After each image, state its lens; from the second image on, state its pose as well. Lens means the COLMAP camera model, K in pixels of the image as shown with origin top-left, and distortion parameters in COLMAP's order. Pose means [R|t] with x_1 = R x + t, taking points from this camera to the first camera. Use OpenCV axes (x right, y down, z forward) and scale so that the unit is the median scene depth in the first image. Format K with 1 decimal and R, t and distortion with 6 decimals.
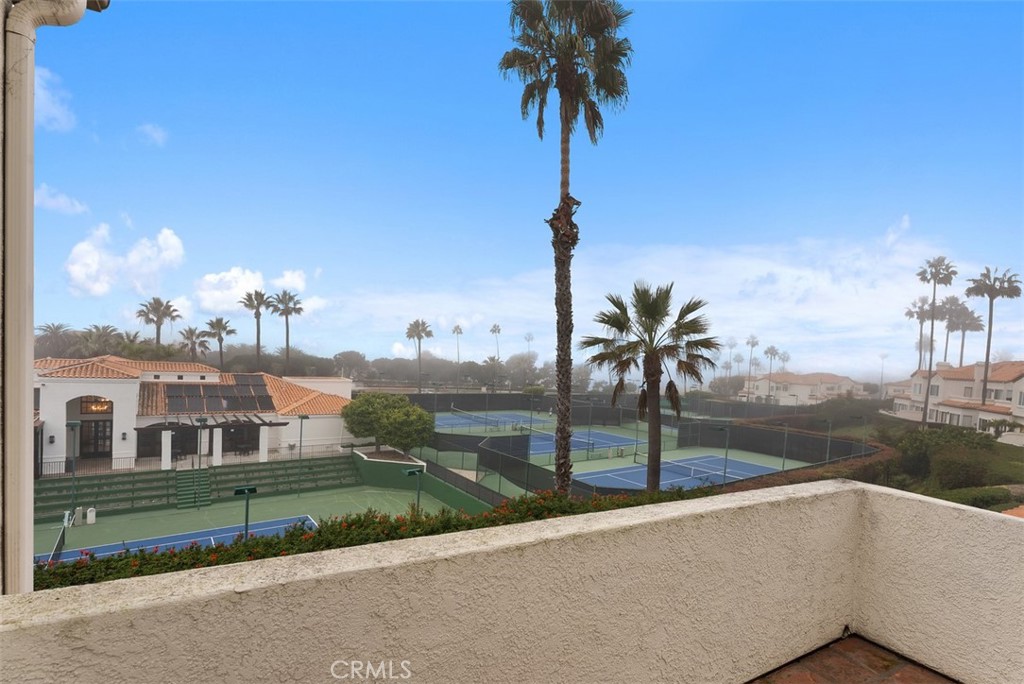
lens RADIAL K [[470.0, 0, 513.1], [0, 470.0, 369.8], [0, 0, 1]] dist [-0.000252, -0.000664]
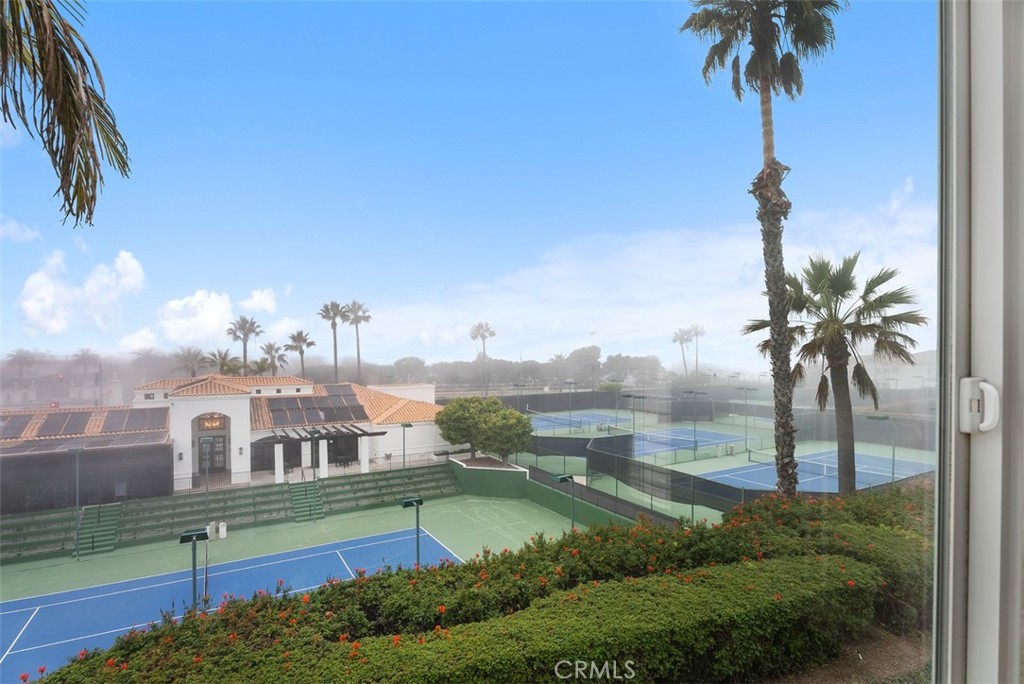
lens RADIAL K [[488.9, 0, 461.5], [0, 488.9, 355.4], [0, 0, 1]] dist [-0.015753, 0.000266]
pose [[0.989528, -0.060291, -0.131149, -0.183463], [0.056128, 0.997802, -0.035214, -0.001272], [0.132983, 0.027484, 0.990737, 0.009677]]
